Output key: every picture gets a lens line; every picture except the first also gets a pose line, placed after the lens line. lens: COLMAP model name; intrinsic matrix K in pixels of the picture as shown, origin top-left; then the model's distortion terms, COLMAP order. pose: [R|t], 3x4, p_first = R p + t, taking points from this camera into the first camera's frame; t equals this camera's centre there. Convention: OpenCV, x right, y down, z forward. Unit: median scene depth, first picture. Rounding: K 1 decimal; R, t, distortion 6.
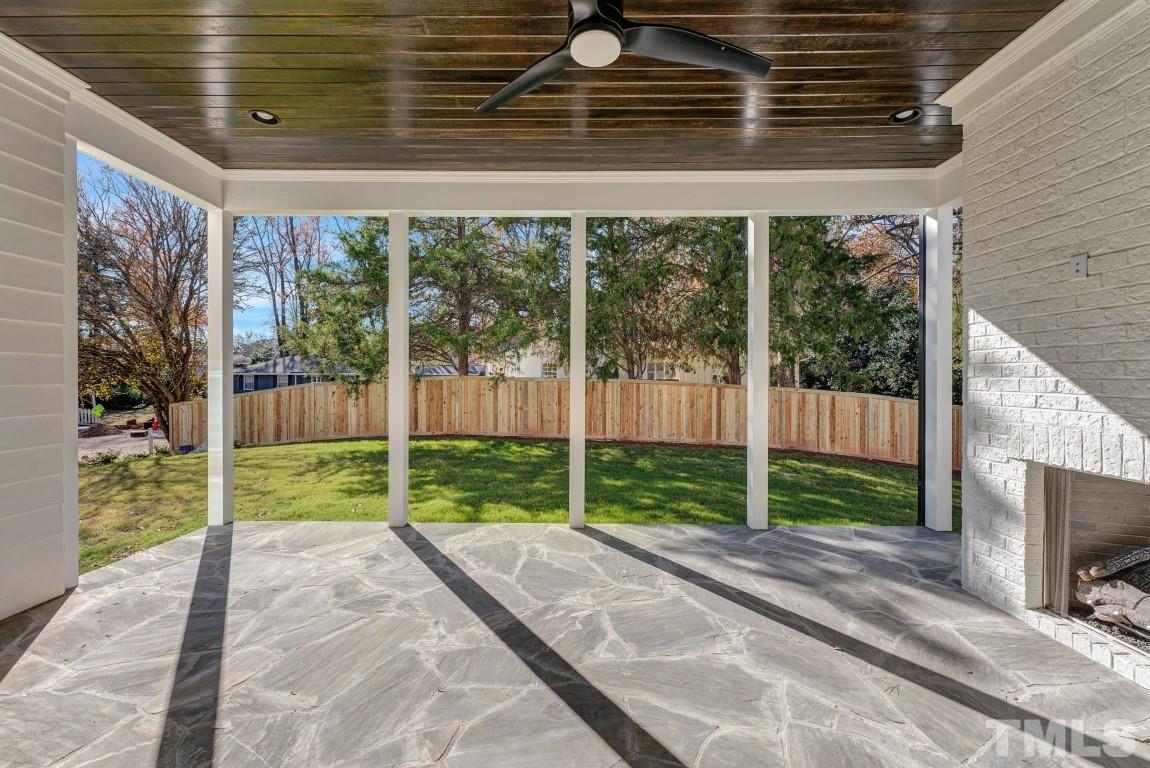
lens RADIAL K [[473.4, 0, 573.3], [0, 473.4, 379.6], [0, 0, 1]] dist [0.001546, -0.000167]
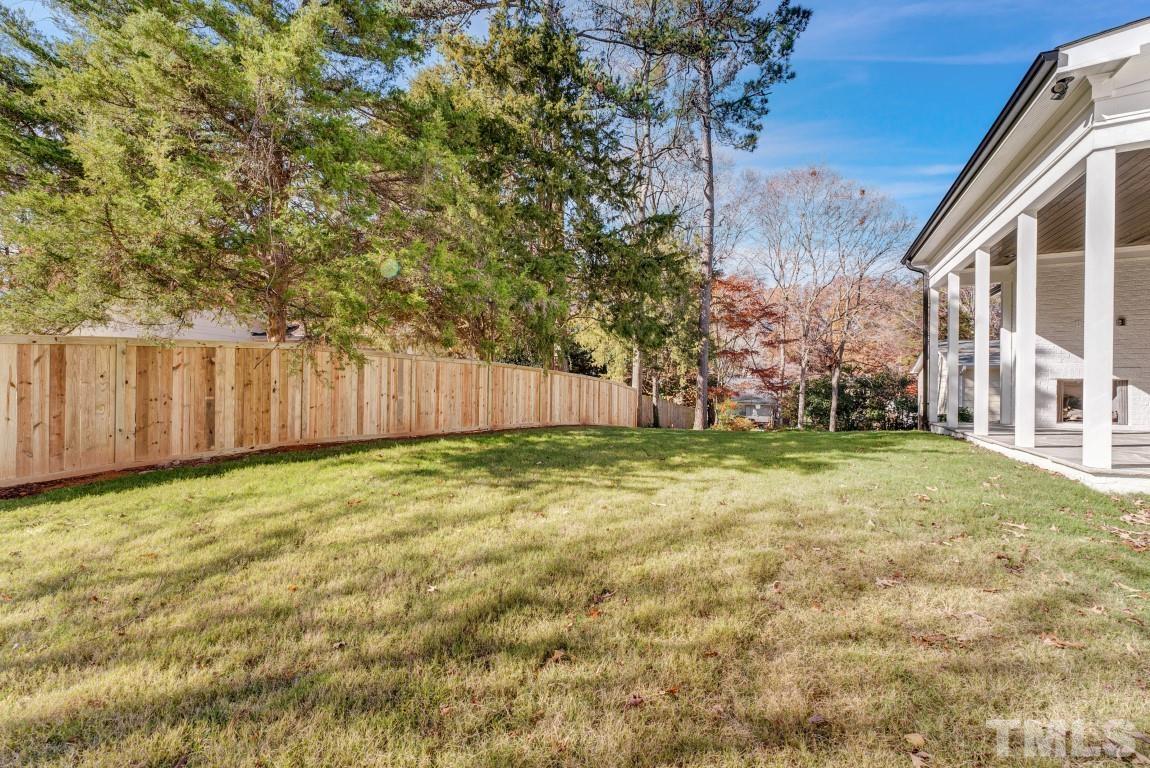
lens RADIAL K [[473.4, 0, 577.9], [0, 473.4, 383.6], [0, 0, 1]] dist [0.001546, -0.000167]
pose [[0.440160, 0.004449, 0.897908, -2.010297], [-0.005116, 0.999984, -0.002447, 0.132231], [-0.897905, -0.003517, 0.440175, 1.447481]]
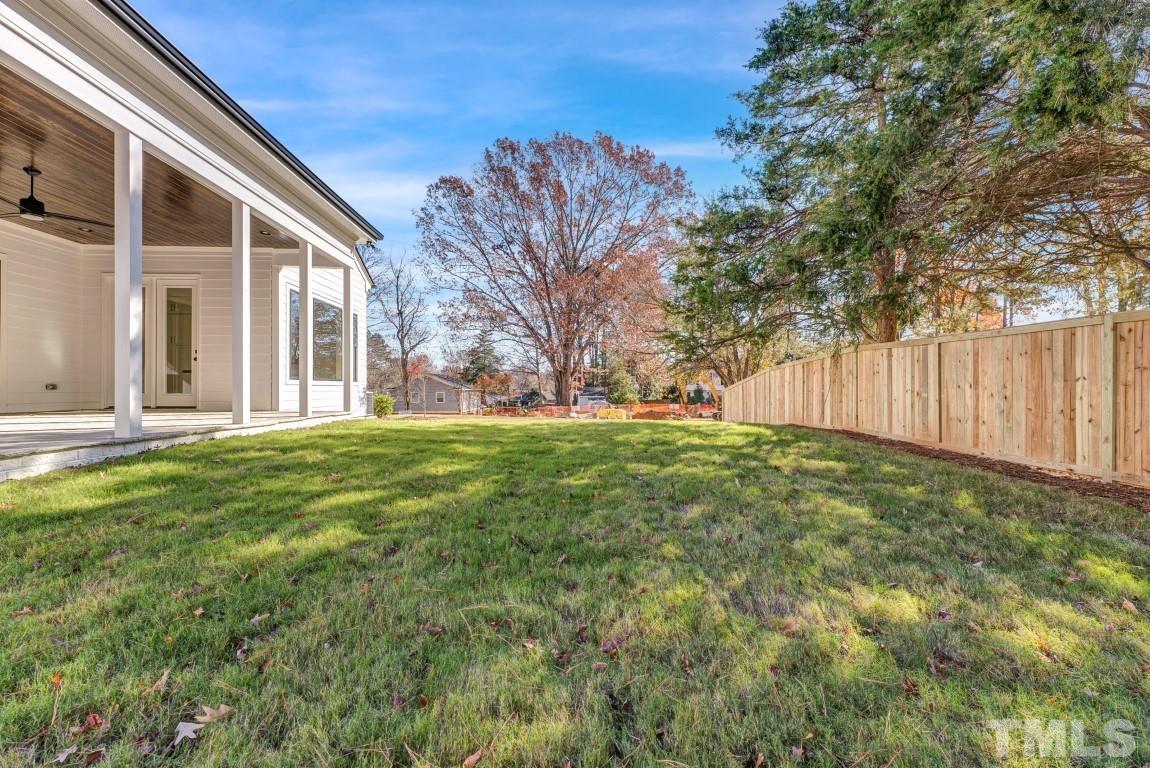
lens RADIAL K [[473.4, 0, 575.4], [0, 473.4, 387.8], [0, 0, 1]] dist [0.001546, -0.000167]
pose [[0.071946, -0.004337, -0.997399, 1.365890], [-0.005531, 0.999973, -0.004747, 0.187319], [0.997393, 0.005858, 0.071920, 1.786383]]
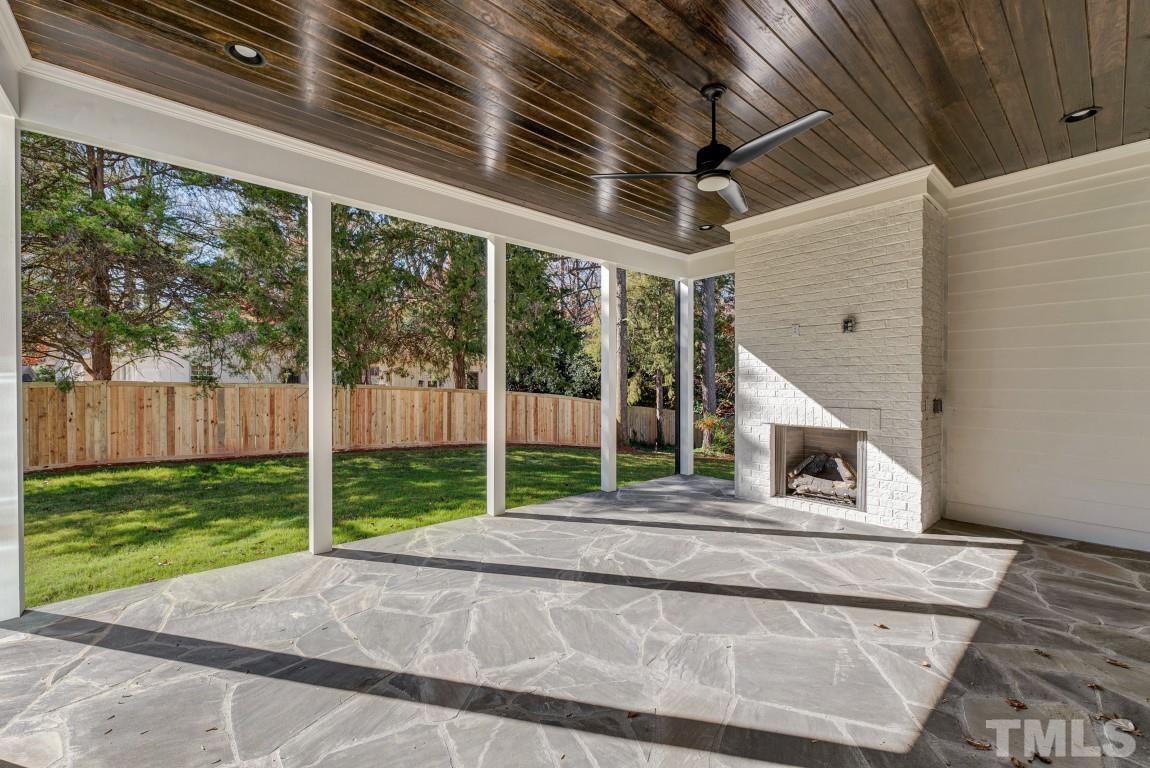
lens RADIAL K [[473.4, 0, 573.1], [0, 473.4, 386.2], [0, 0, 1]] dist [0.001546, -0.000167]
pose [[0.747653, -0.007645, 0.664046, -0.604974], [0.005353, 0.999971, 0.005486, -0.000791], [-0.664068, -0.000547, 0.747672, 0.036065]]
